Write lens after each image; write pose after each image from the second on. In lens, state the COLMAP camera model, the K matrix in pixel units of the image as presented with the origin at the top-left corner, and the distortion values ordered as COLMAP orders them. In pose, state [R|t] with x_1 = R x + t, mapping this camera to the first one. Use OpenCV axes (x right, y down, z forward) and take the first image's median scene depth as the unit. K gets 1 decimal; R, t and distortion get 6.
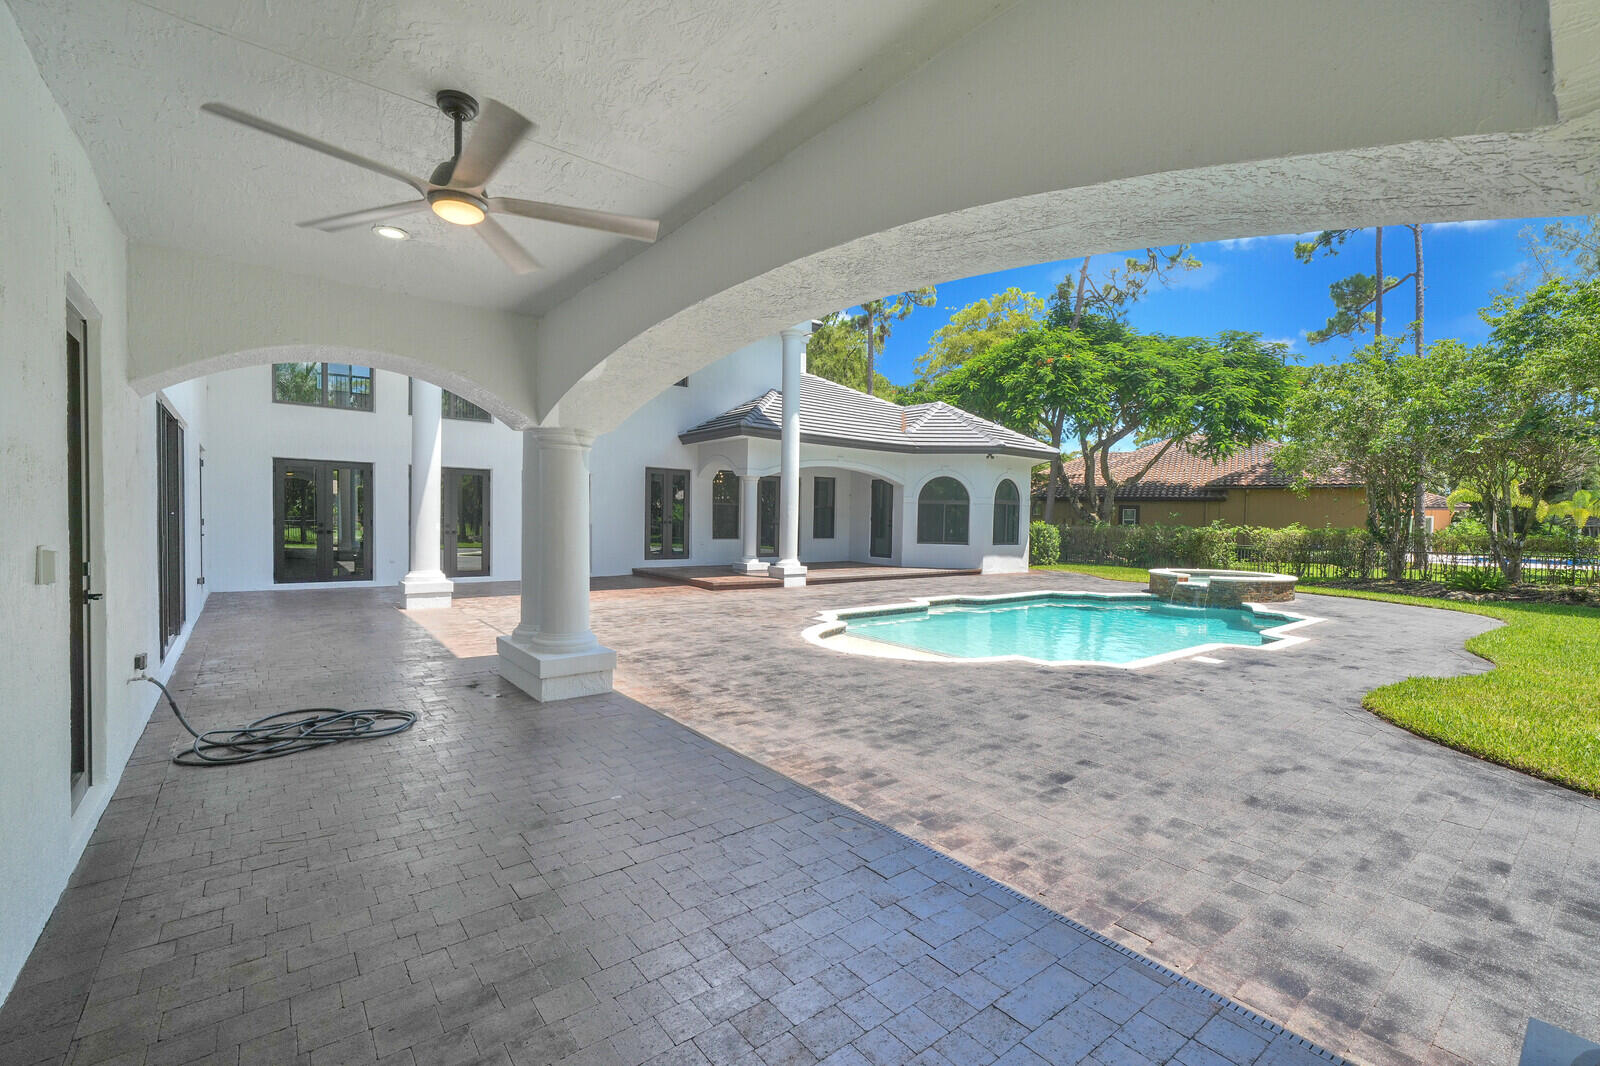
lens RADIAL K [[678.4, 0, 800.0], [0, 678.4, 533.0], [0, 0, 1]] dist [0.005996, 0.000620]
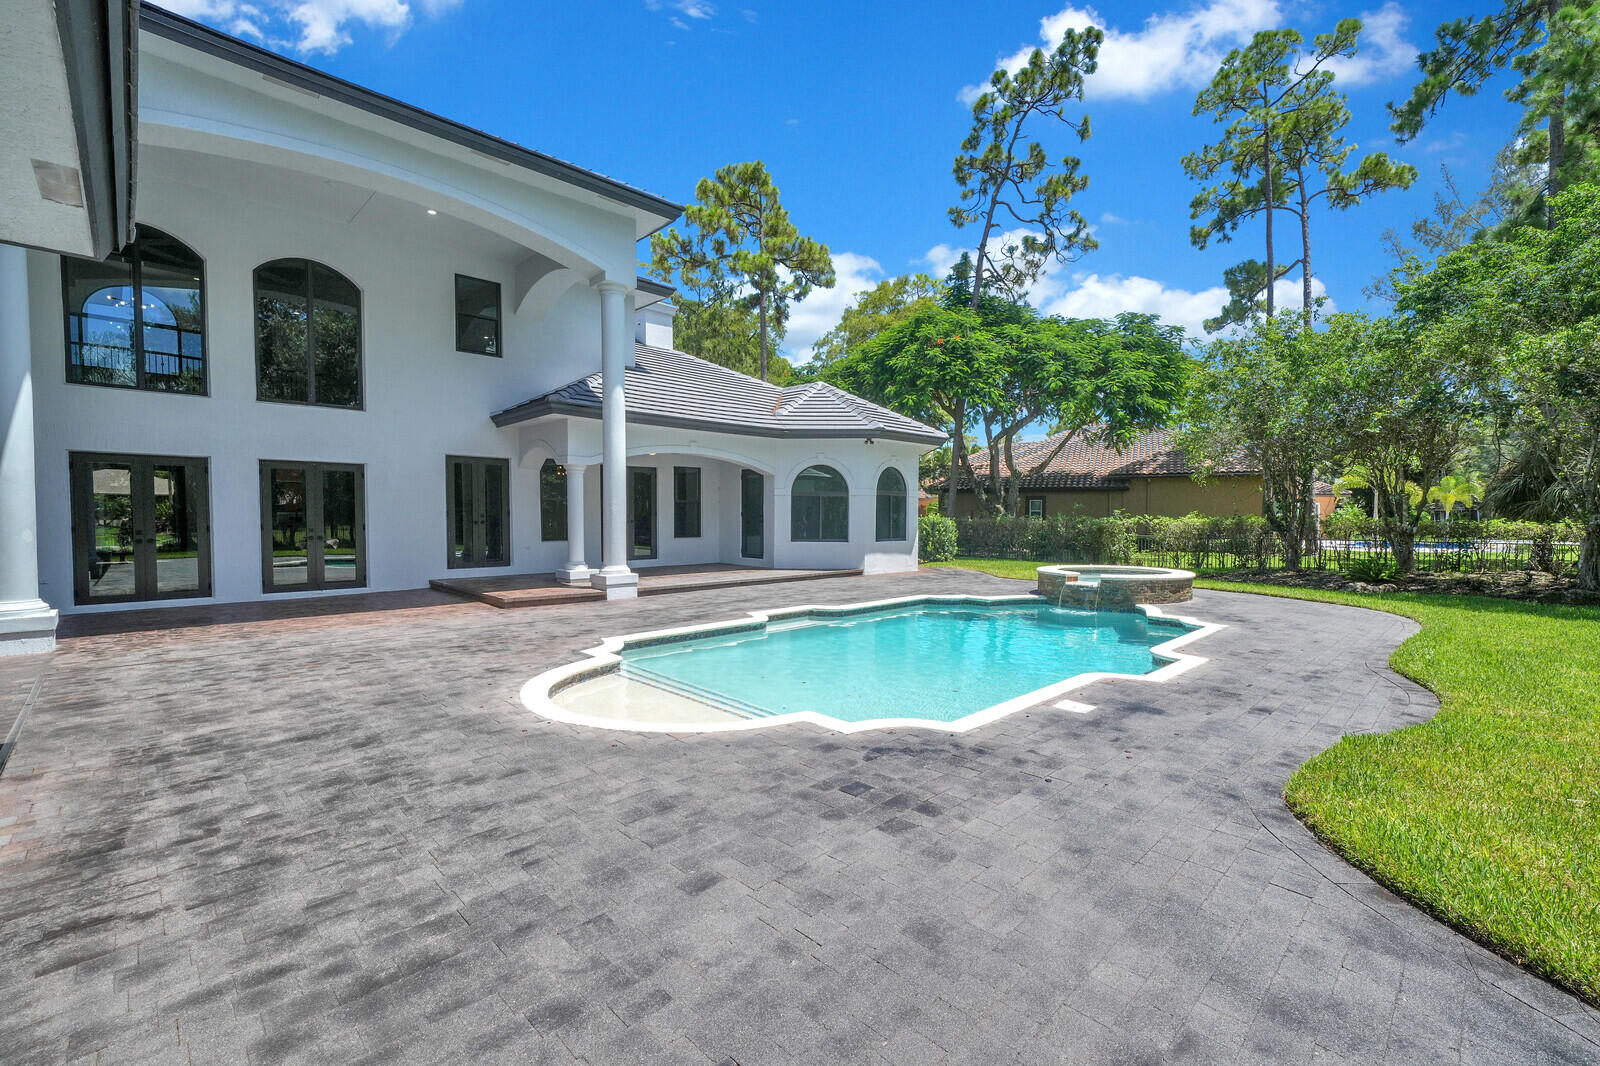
lens RADIAL K [[678.4, 0, 800.0], [0, 678.4, 533.0], [0, 0, 1]] dist [0.005996, 0.000620]
pose [[0.994730, -0.018529, 0.100842, 0.101762], [0.017885, 0.999814, 0.007284, -0.001994], [-0.100958, -0.005442, 0.994876, 0.133882]]
